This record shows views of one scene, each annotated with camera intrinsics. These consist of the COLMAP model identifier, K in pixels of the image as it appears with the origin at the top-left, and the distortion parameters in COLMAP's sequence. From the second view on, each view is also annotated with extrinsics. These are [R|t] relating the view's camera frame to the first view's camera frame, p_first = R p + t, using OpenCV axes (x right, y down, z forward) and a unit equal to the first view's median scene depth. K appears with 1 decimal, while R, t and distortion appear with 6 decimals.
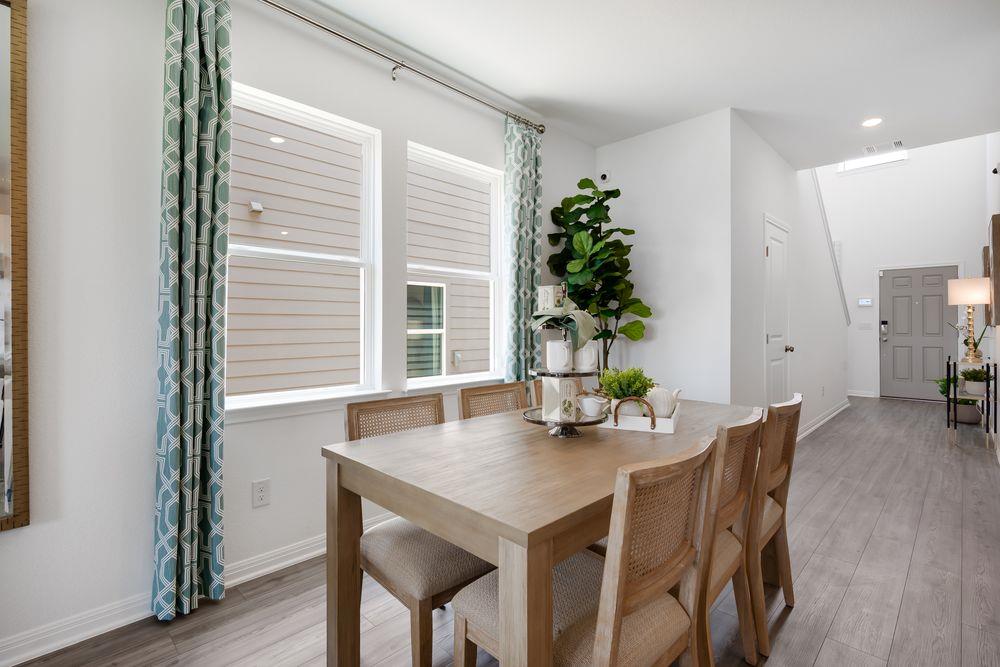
lens RADIAL K [[466.3, 0, 501.3], [0, 466.3, 328.0], [0, 0, 1]] dist [0.006008, 0.000537]
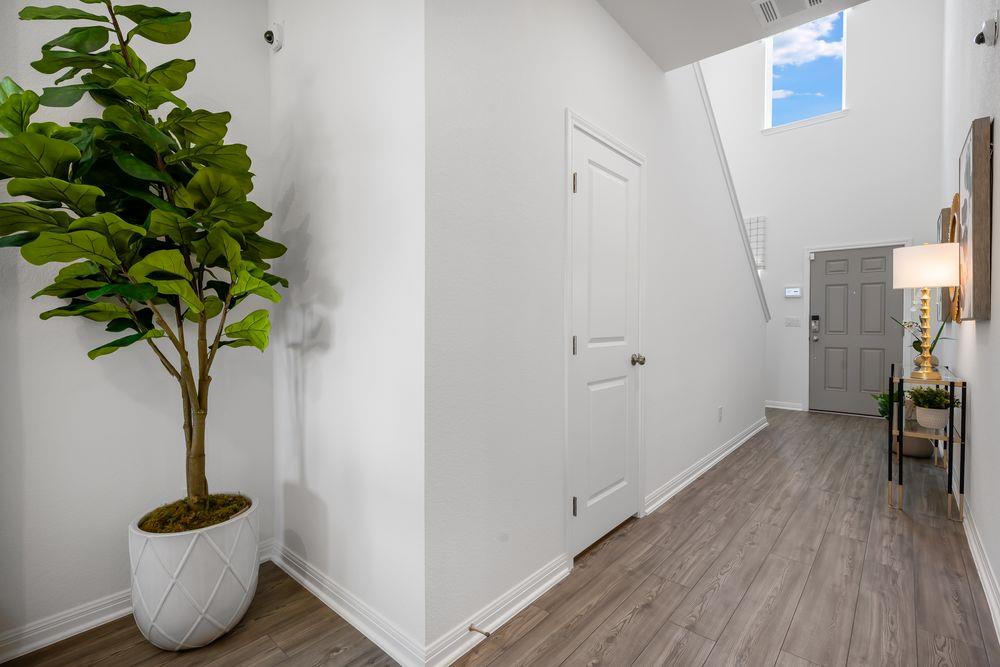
lens RADIAL K [[457.2, 0, 498.6], [0, 457.2, 334.9], [0, 0, 1]] dist [0.014427, -0.000383]
pose [[0.998400, -0.002161, 0.056505, 0.372094], [0.000919, 0.999757, 0.022010, -0.000303], [-0.056539, -0.021923, 0.998160, 0.391260]]
